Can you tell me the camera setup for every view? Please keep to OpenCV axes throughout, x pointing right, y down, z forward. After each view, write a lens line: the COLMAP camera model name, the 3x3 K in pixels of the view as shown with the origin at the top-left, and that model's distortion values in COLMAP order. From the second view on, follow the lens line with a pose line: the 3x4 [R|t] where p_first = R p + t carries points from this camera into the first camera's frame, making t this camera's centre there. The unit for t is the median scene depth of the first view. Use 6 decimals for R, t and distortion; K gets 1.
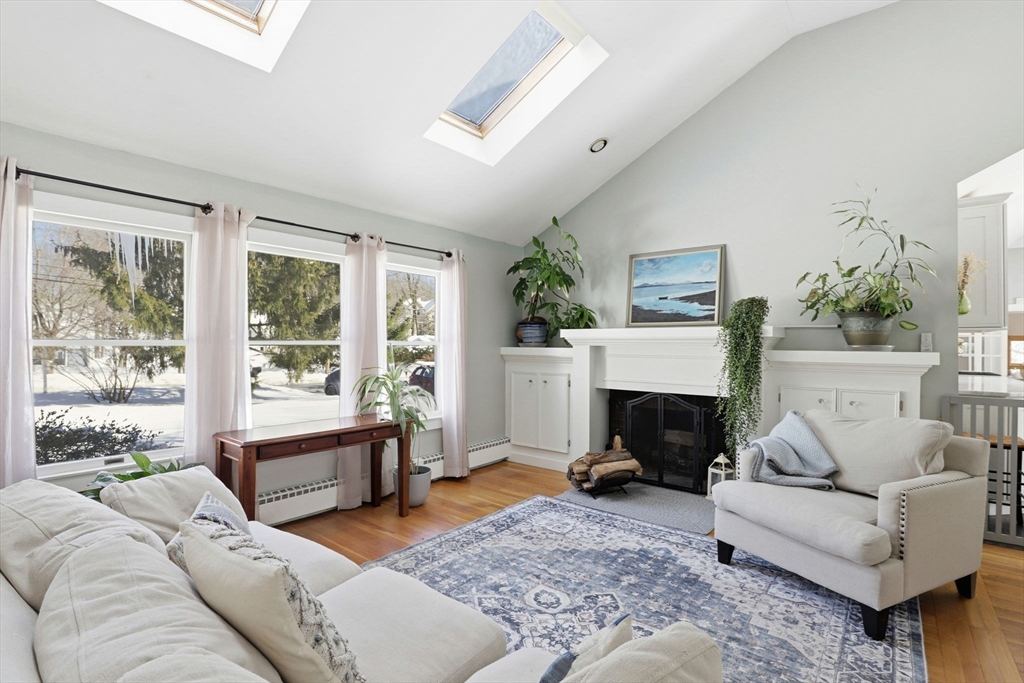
lens RADIAL K [[476.4, 0, 514.0], [0, 476.4, 343.8], [0, 0, 1]] dist [-0.030356, 0.003469]
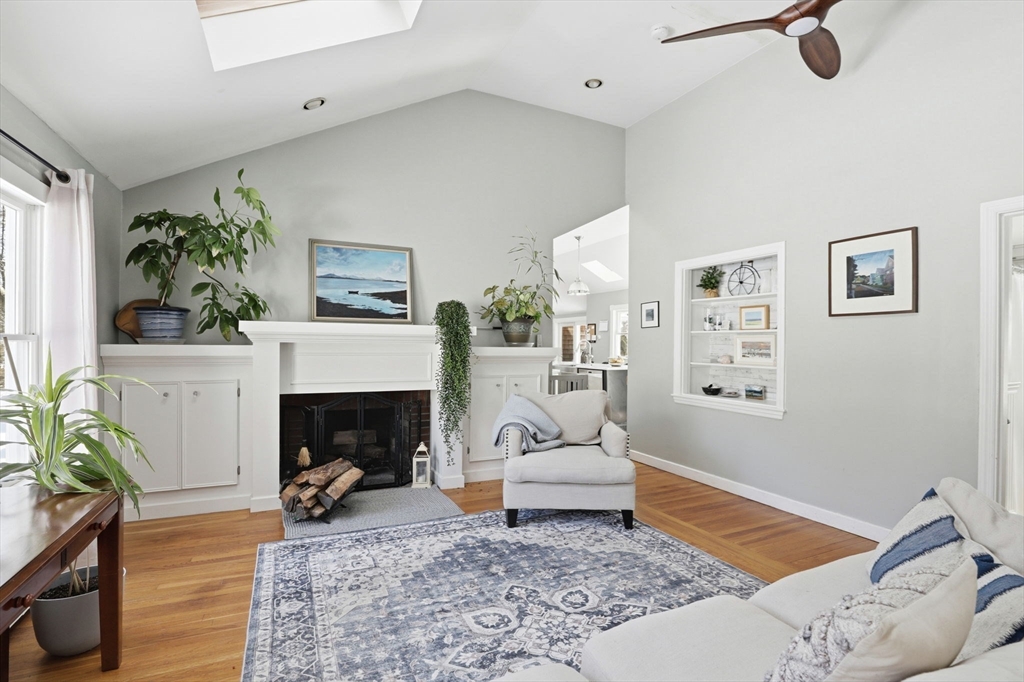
lens RADIAL K [[476.4, 0, 504.4], [0, 476.4, 343.5], [0, 0, 1]] dist [-0.030356, 0.003469]
pose [[0.447969, -0.001663, 0.894048, -0.526044], [-0.008088, 0.999950, 0.005912, -0.002719], [-0.894013, -0.009879, 0.447933, 0.406871]]
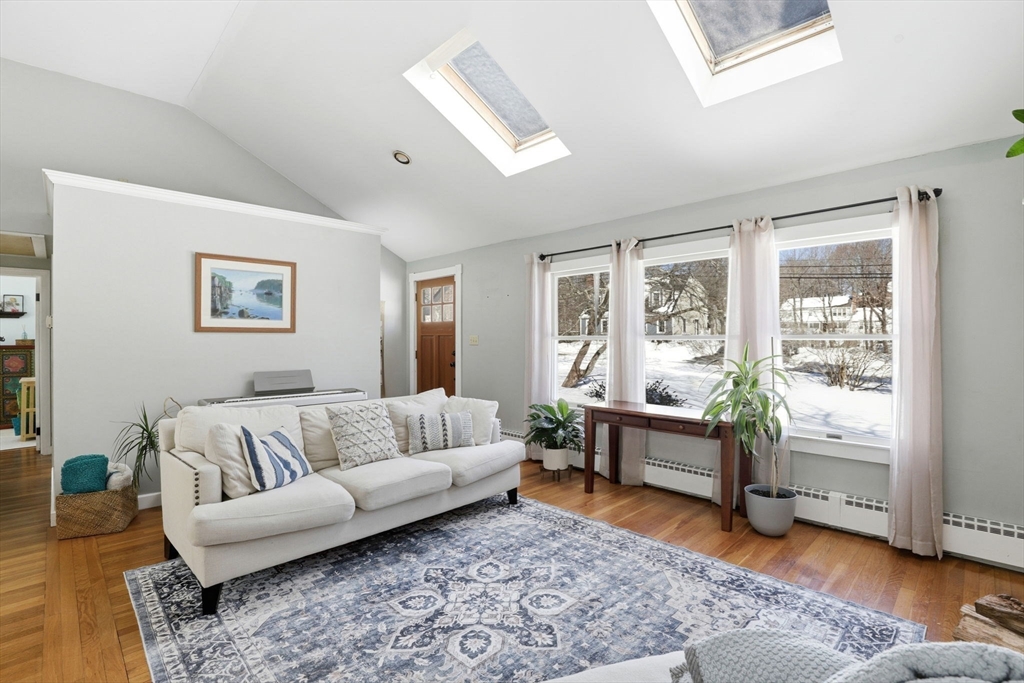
lens RADIAL K [[476.4, 0, 514.7], [0, 476.4, 340.4], [0, 0, 1]] dist [-0.030356, 0.003469]
pose [[-0.107251, -0.002499, -0.994229, 0.740970], [0.000857, 0.999996, -0.002606, 0.005779], [0.994232, -0.001131, -0.107249, 0.739188]]
